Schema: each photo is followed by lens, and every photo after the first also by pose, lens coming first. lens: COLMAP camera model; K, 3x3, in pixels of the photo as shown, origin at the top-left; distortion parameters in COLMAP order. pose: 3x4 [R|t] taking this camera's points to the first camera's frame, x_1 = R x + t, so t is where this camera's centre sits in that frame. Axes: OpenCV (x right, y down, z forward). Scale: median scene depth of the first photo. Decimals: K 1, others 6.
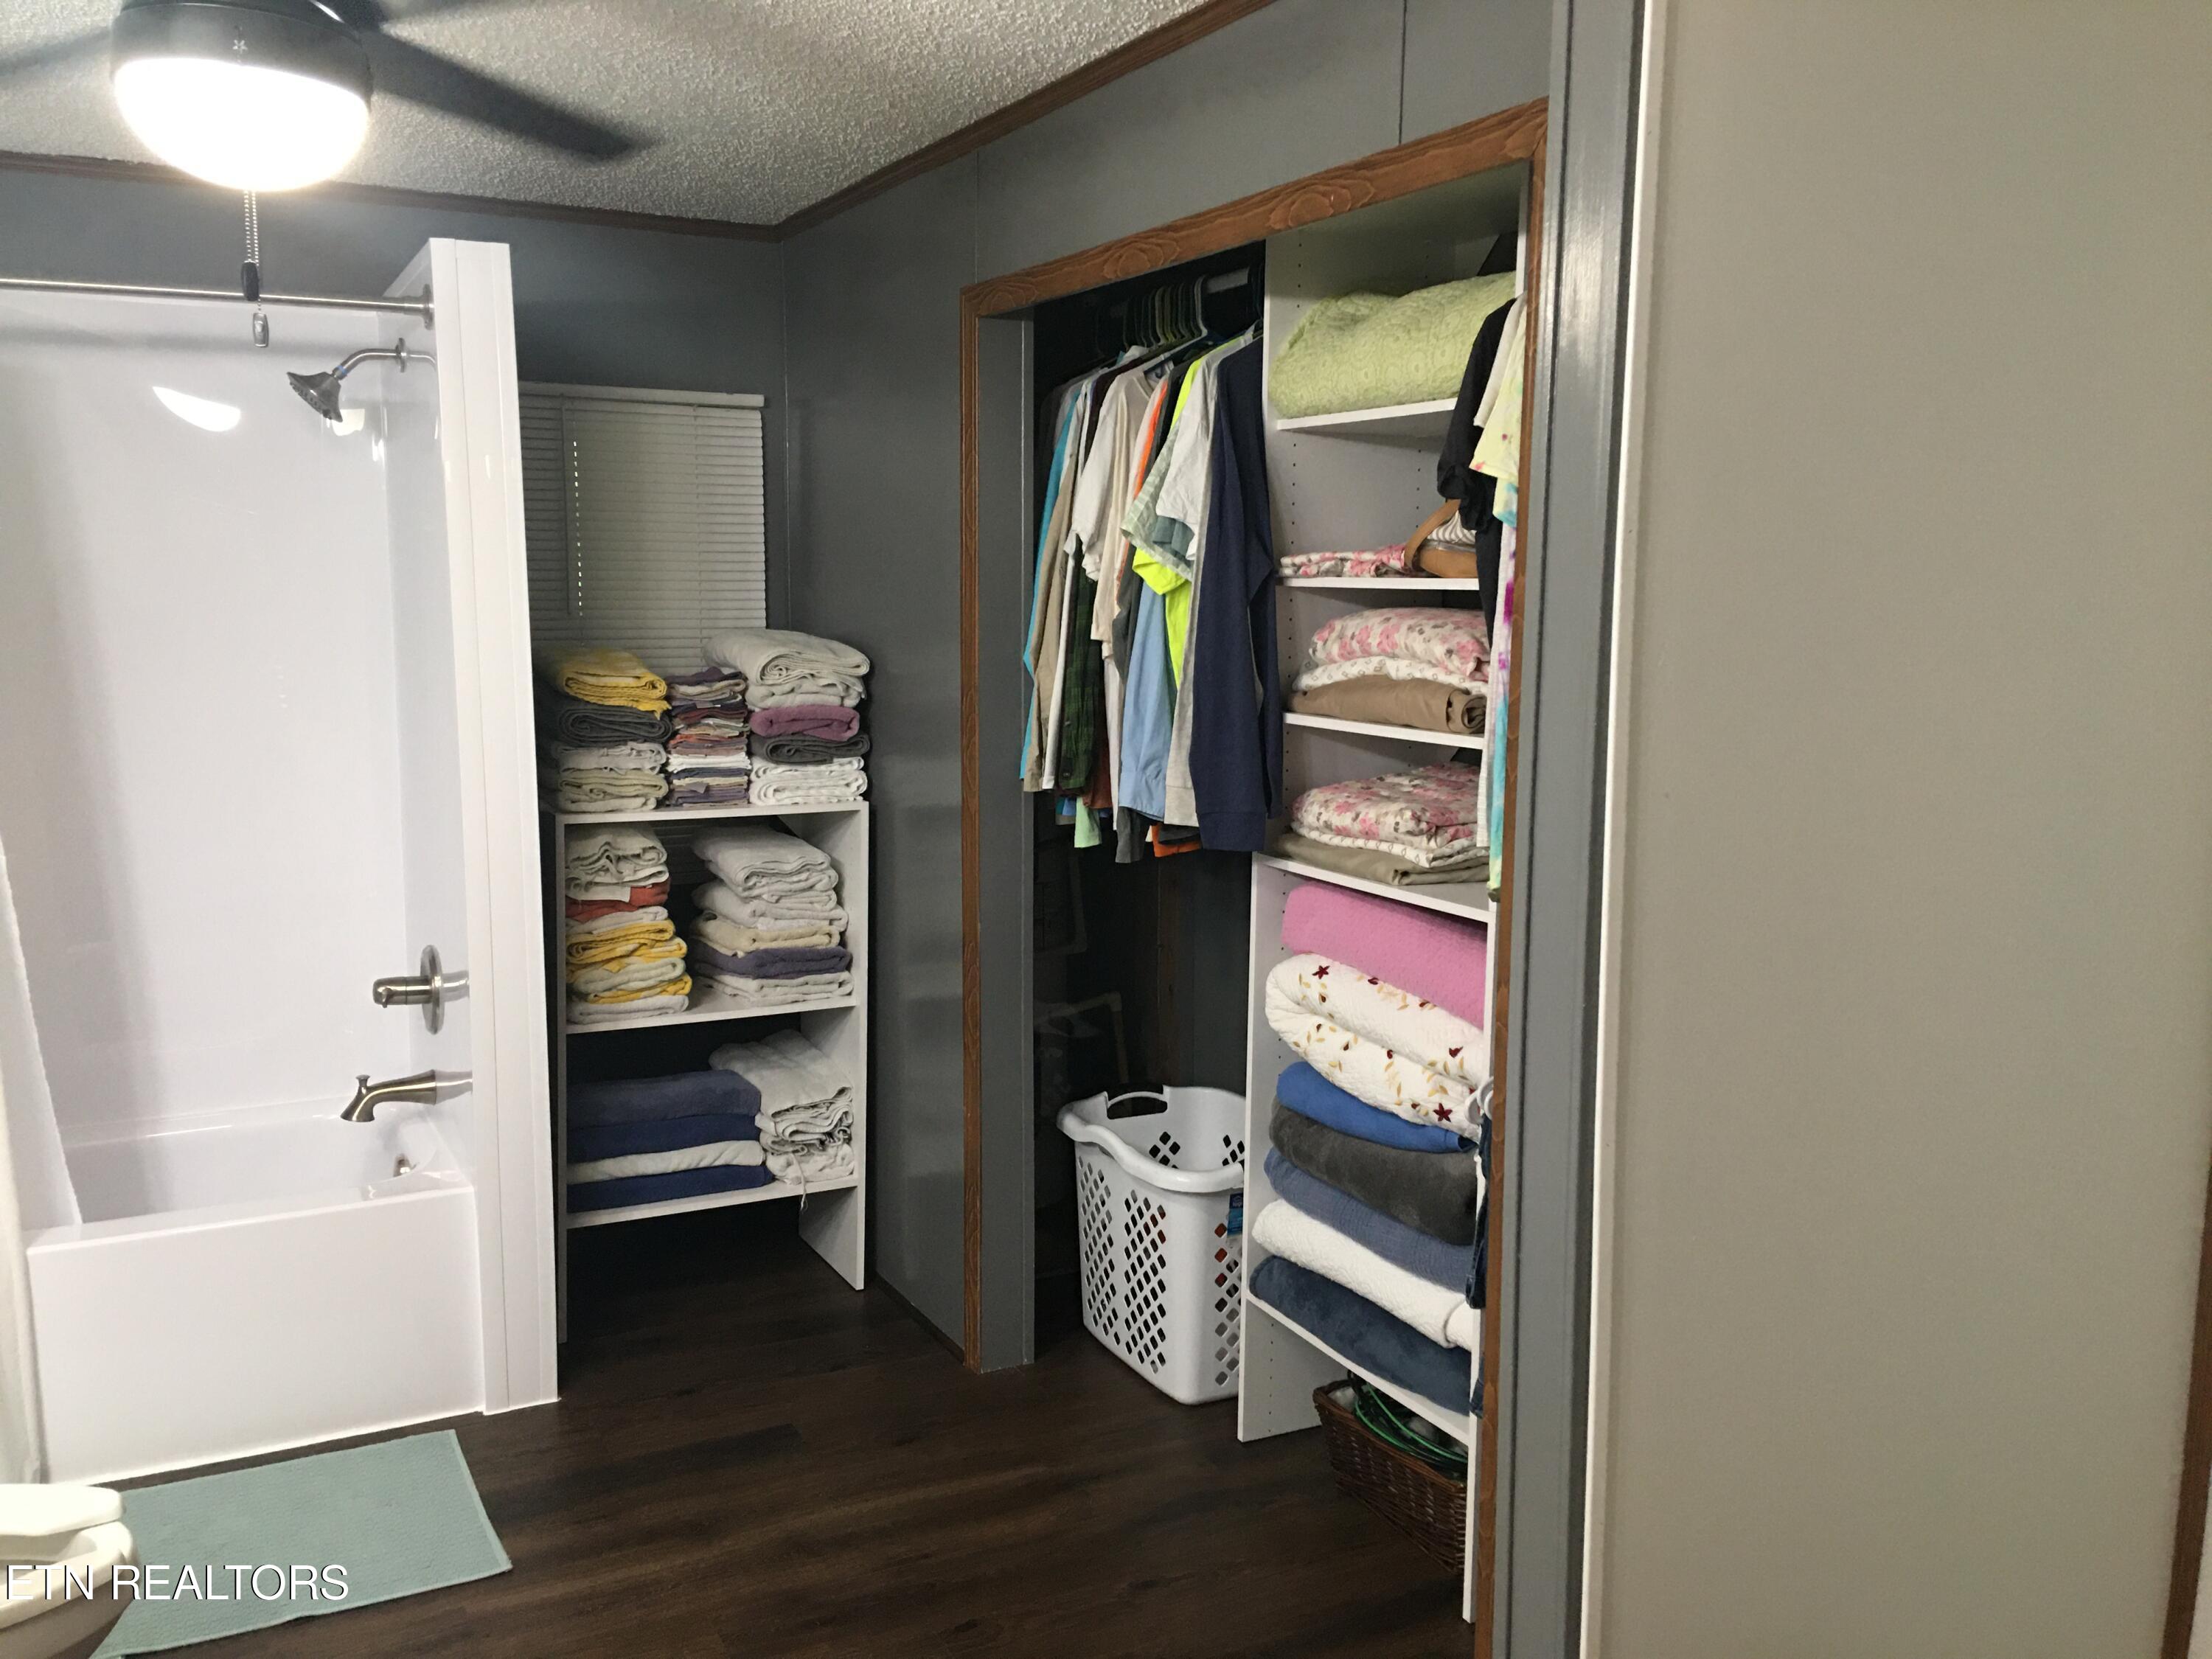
lens RADIAL K [[1871.9, 0, 1096.5], [0, 1871.9, 808.5], [0, 0, 1]] dist [0.100878, -0.157099]
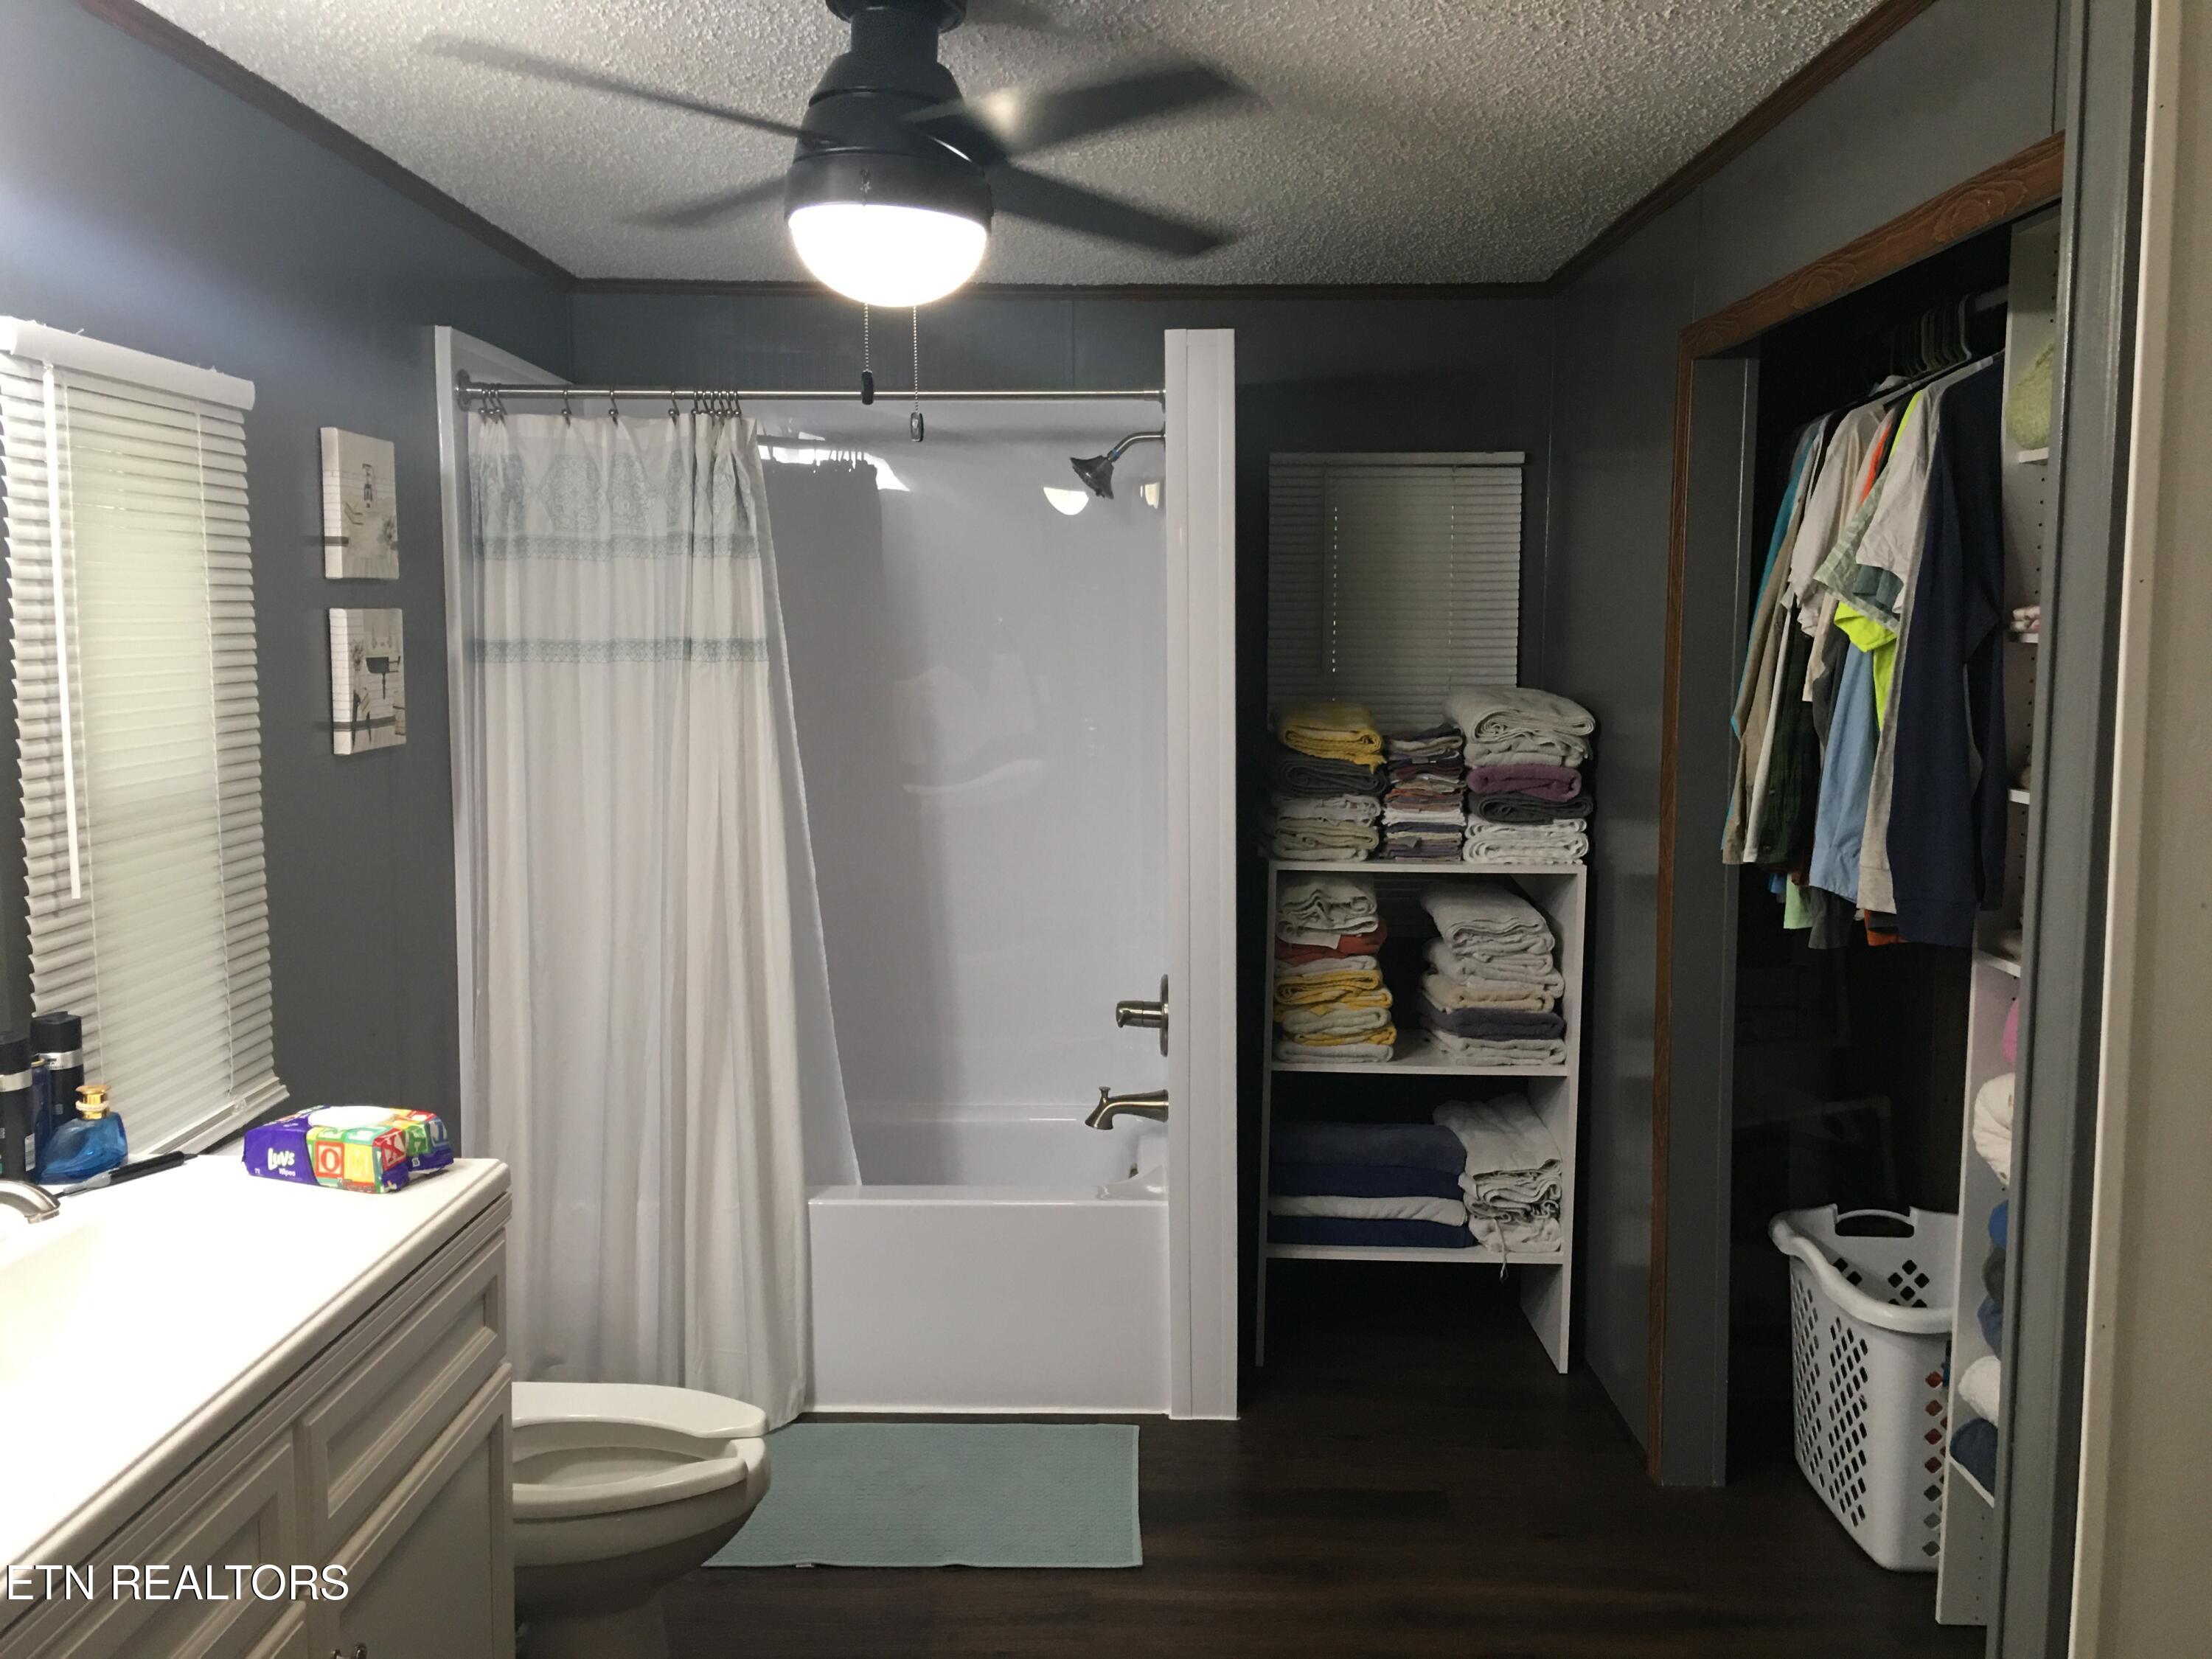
lens RADIAL K [[1871.9, 0, 1083.7], [0, 1871.9, 807.3], [0, 0, 1]] dist [0.100878, -0.157099]
pose [[0.880474, 0.041612, -0.472265, 0.119012], [-0.055446, 0.998343, -0.015405, -0.004797], [0.470841, 0.039749, 0.881322, 0.026050]]
